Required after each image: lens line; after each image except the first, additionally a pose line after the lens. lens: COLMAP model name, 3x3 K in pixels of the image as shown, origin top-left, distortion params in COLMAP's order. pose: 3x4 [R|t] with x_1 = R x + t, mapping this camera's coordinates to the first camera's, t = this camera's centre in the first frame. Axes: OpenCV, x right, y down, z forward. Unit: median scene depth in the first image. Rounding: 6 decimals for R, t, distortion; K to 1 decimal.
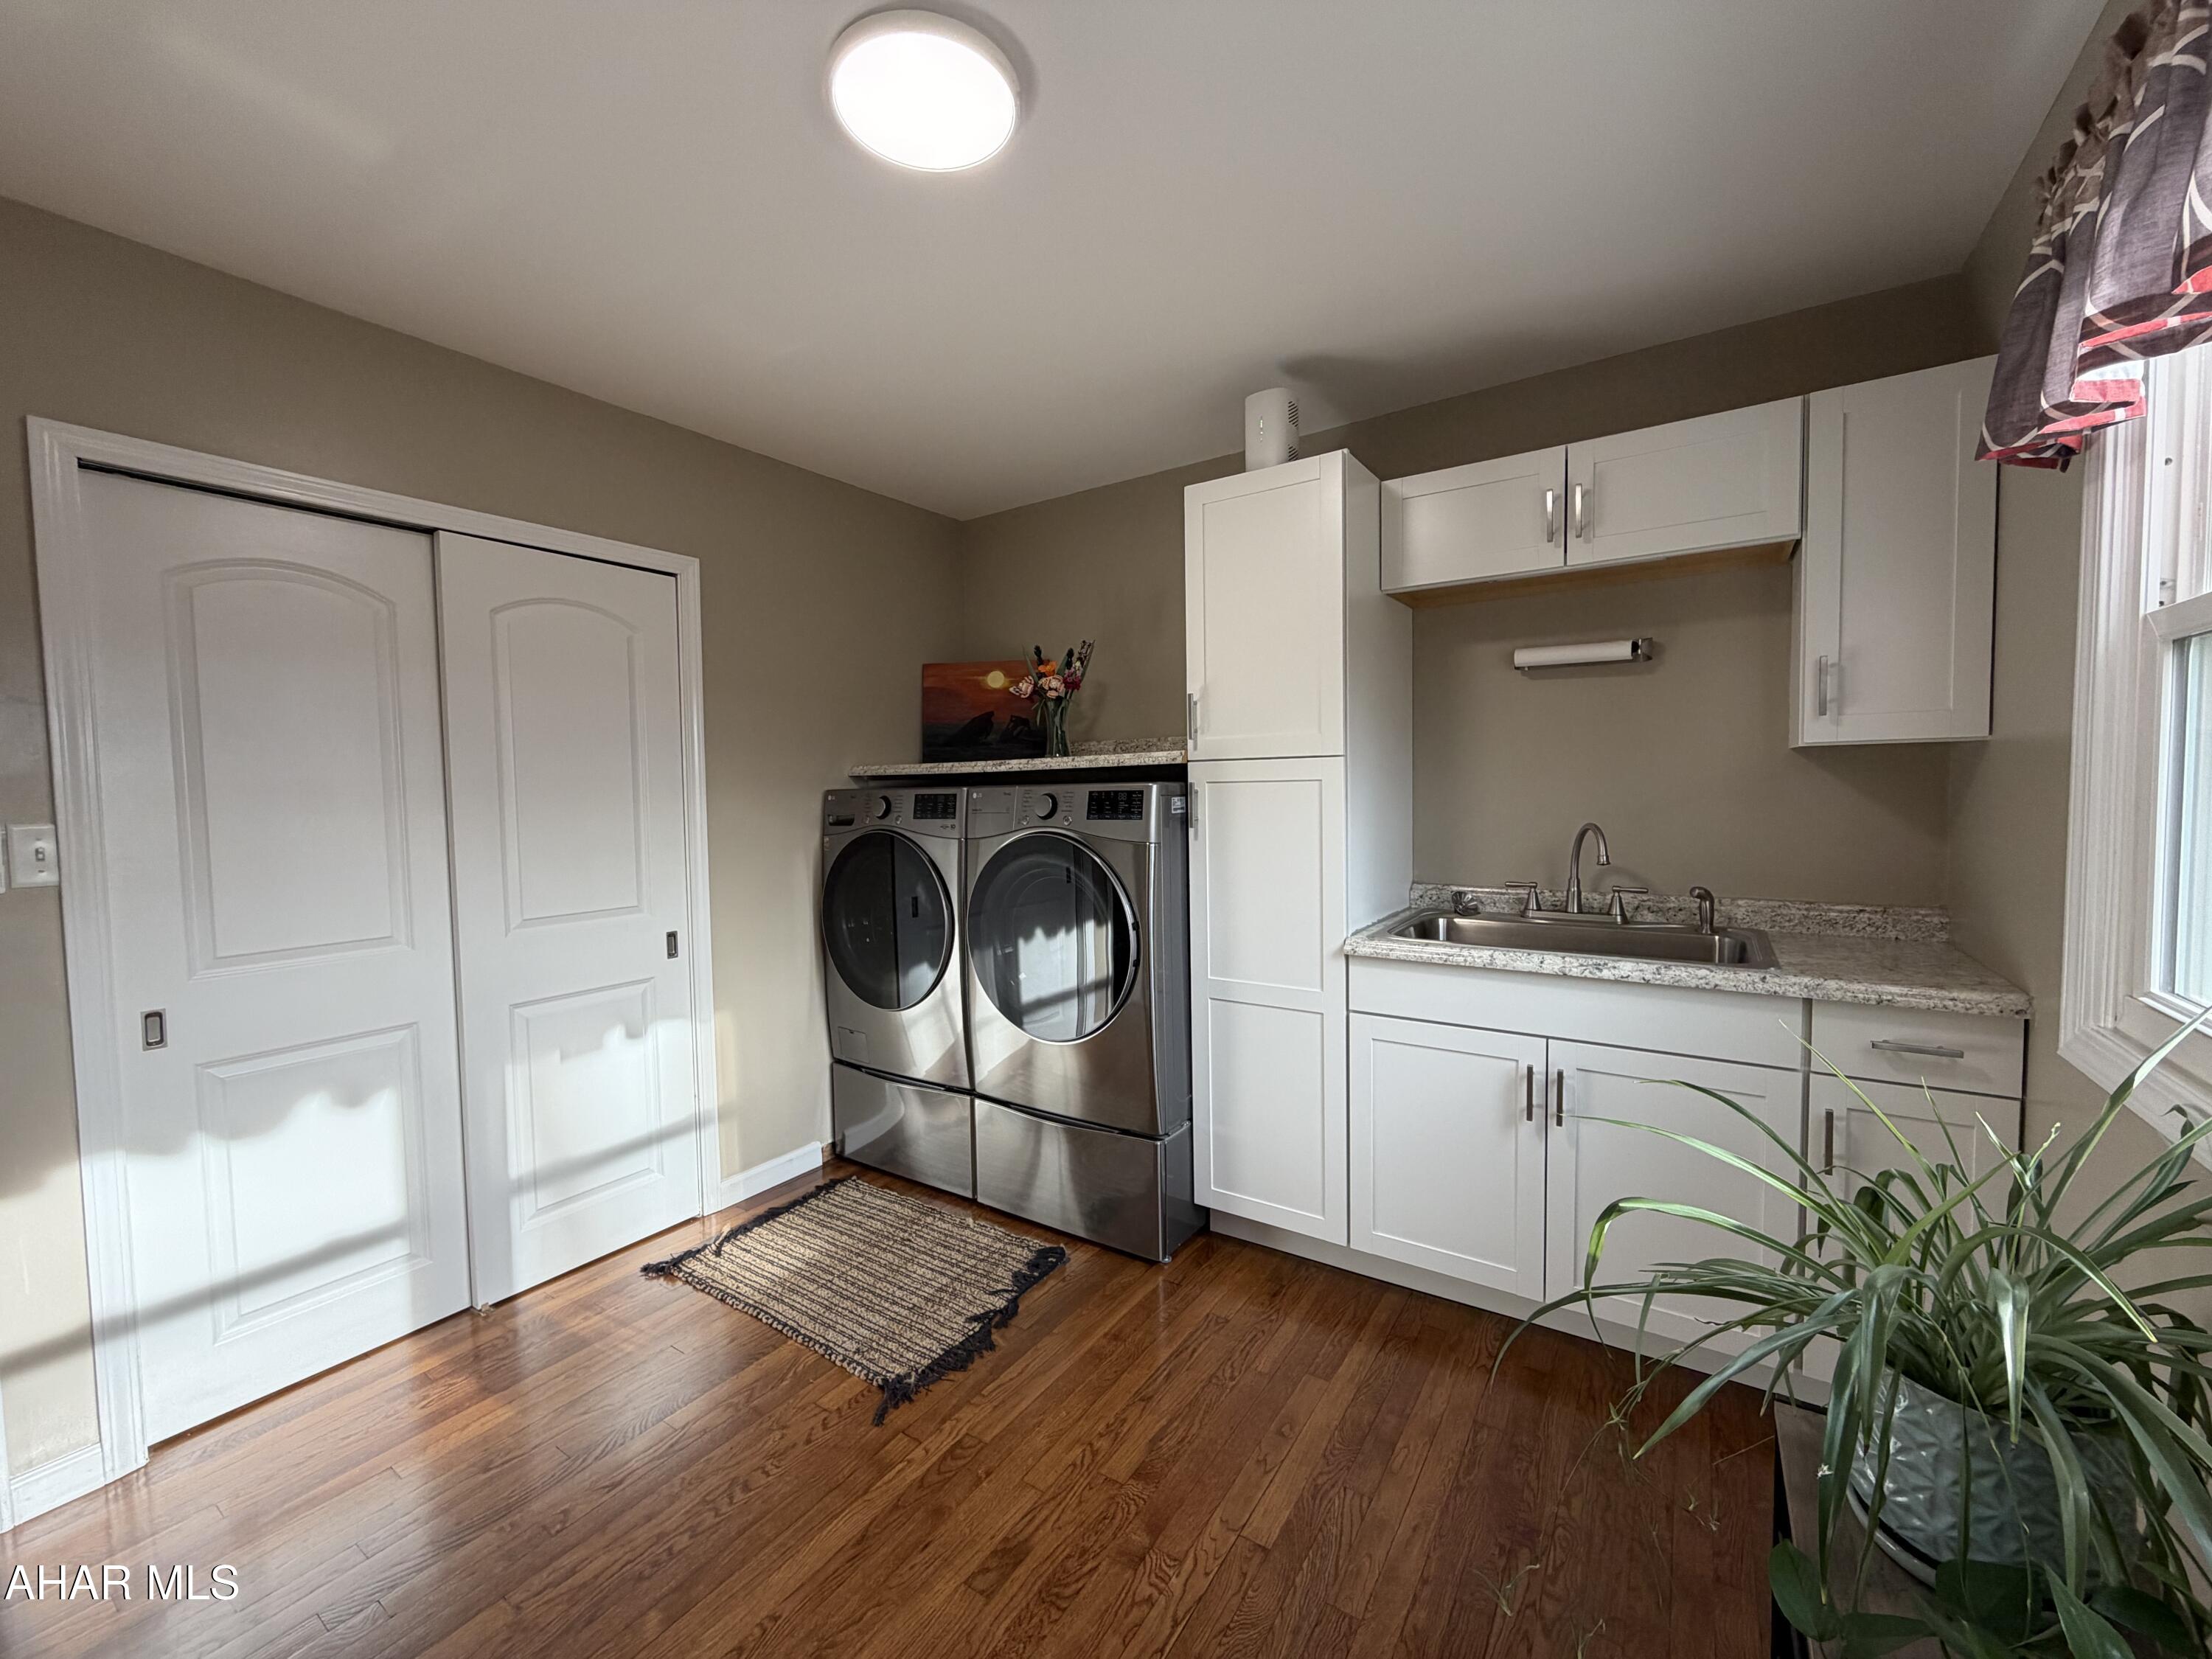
lens RADIAL K [[881.0, 0, 1099.7], [0, 881.0, 831.7], [0, 0, 1]] dist [0.002069, -0.000512]
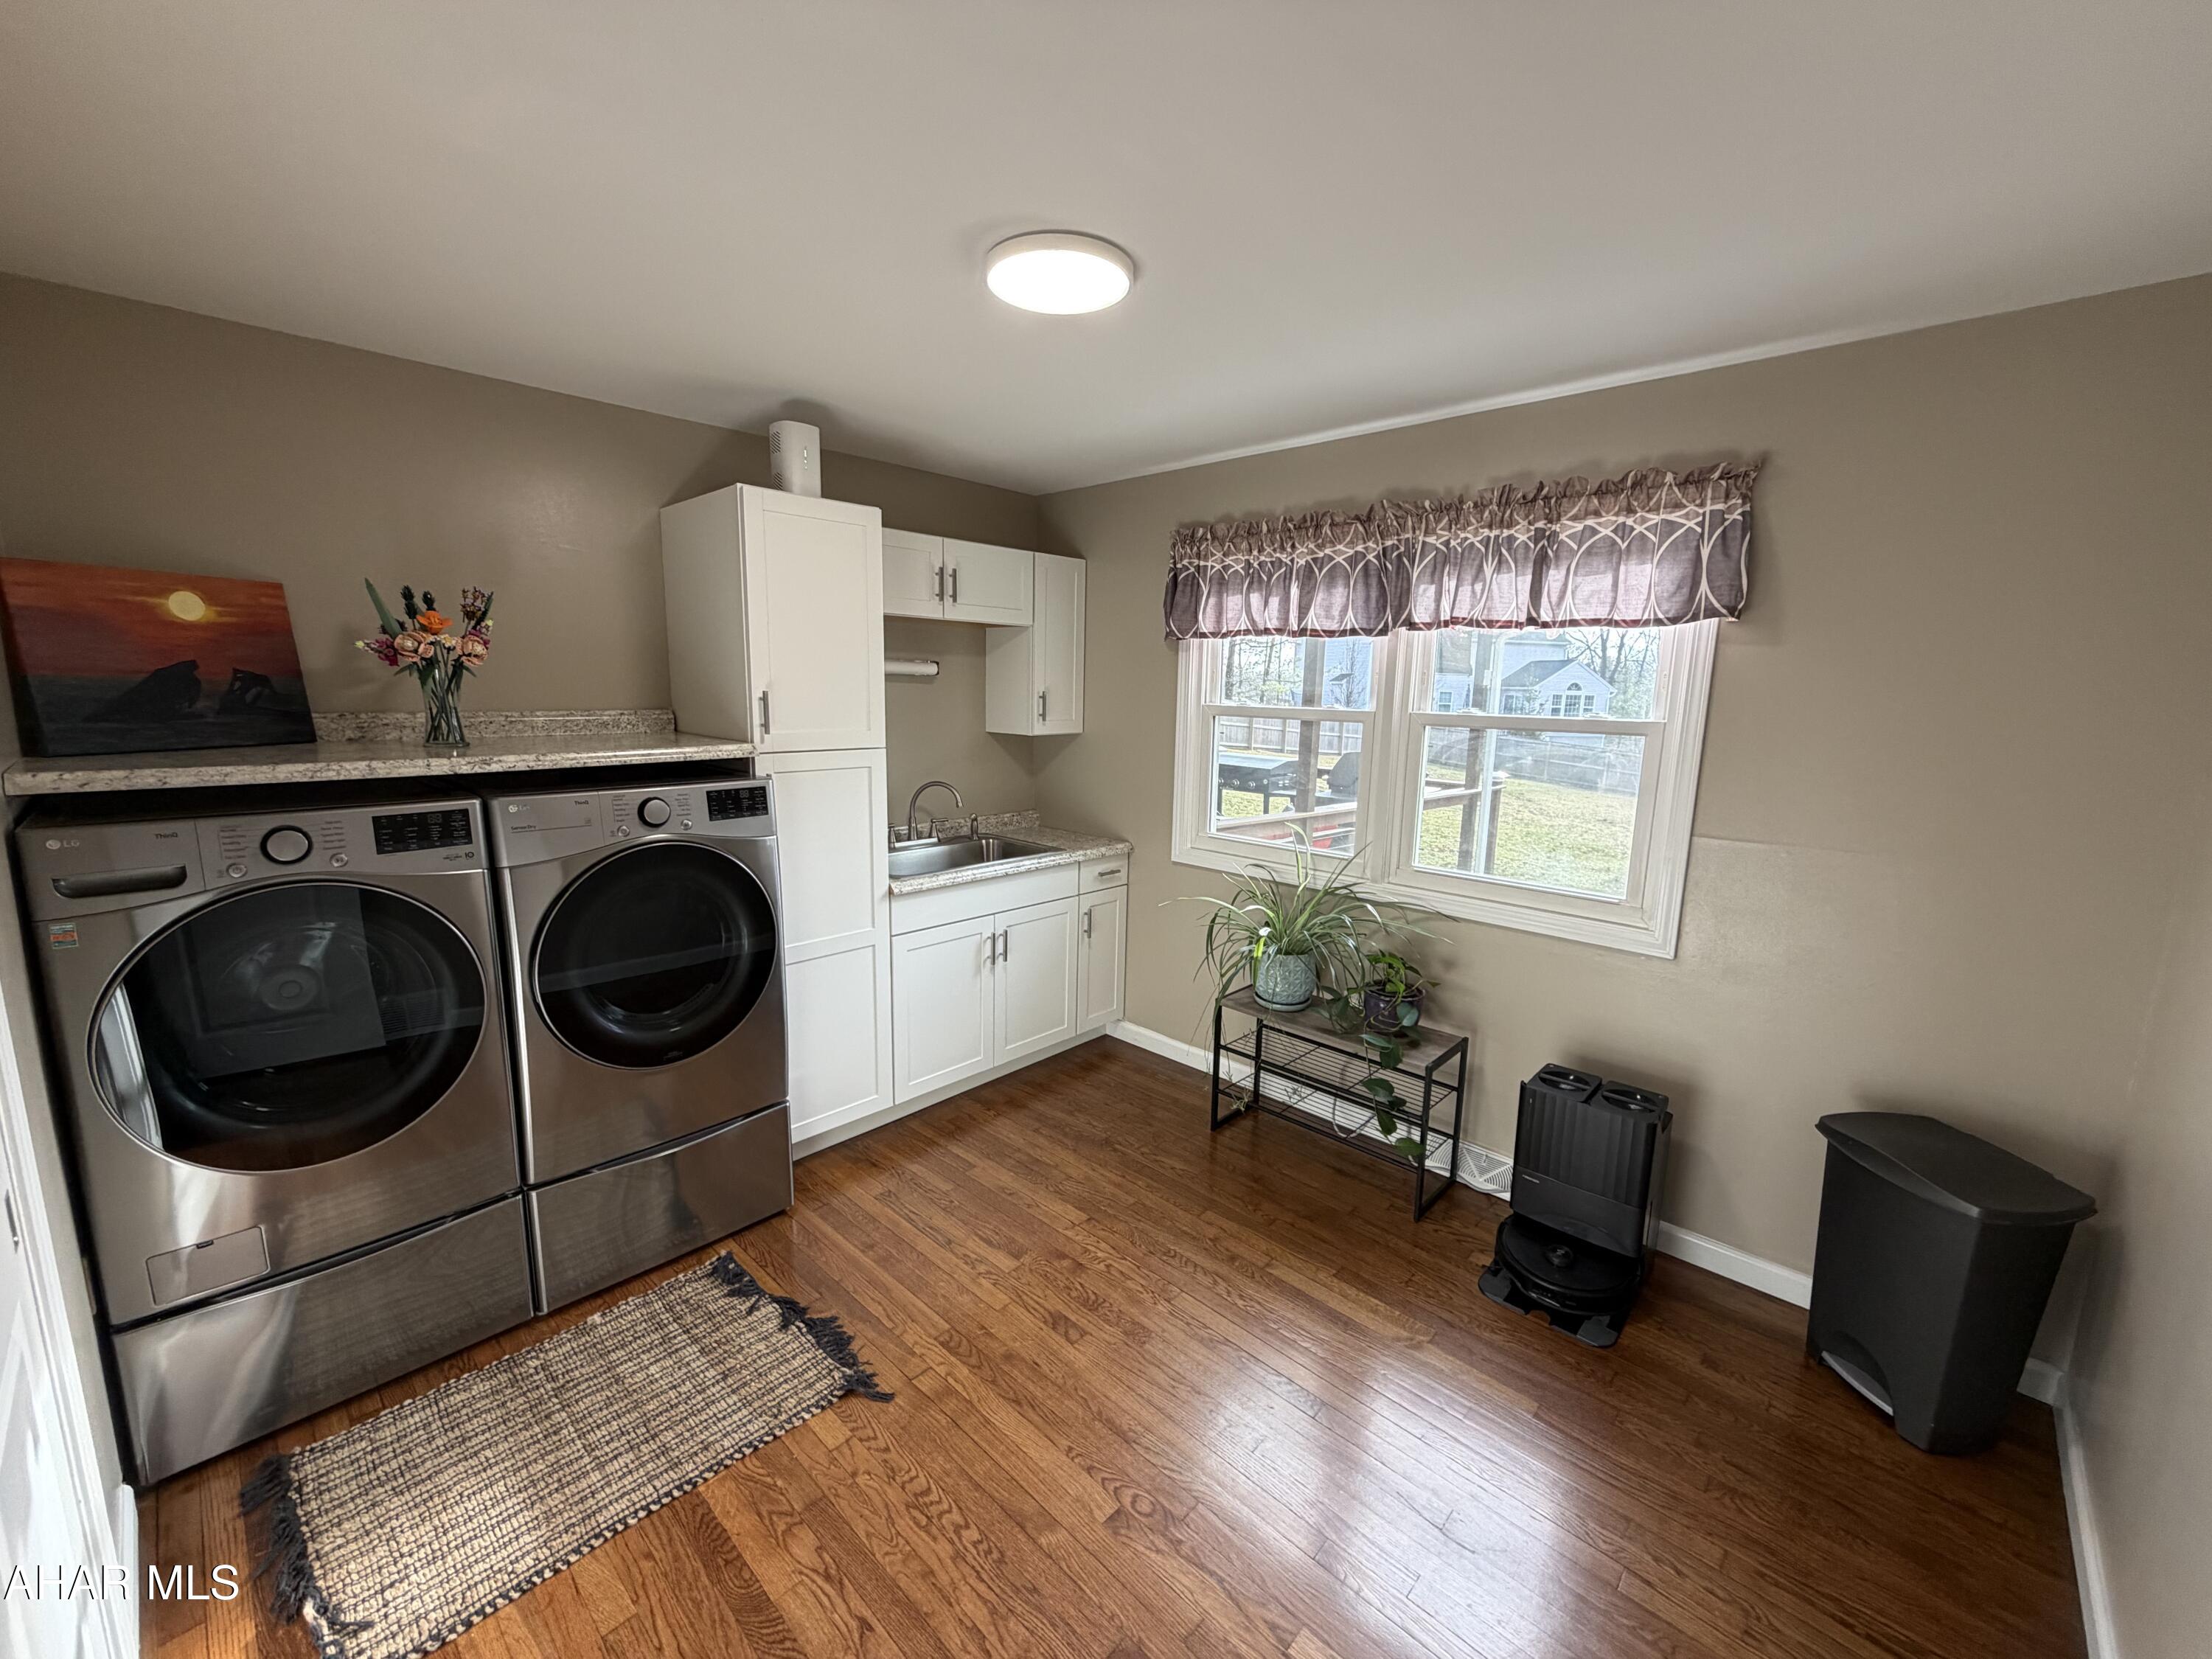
lens RADIAL K [[881.0, 0, 1098.9], [0, 881.0, 830.6], [0, 0, 1]] dist [0.002069, -0.000512]
pose [[0.167366, -0.142125, 0.975597, -1.009219], [0.029358, 0.989834, 0.139163, -0.143055], [-0.985458, 0.005350, 0.169837, 0.480848]]
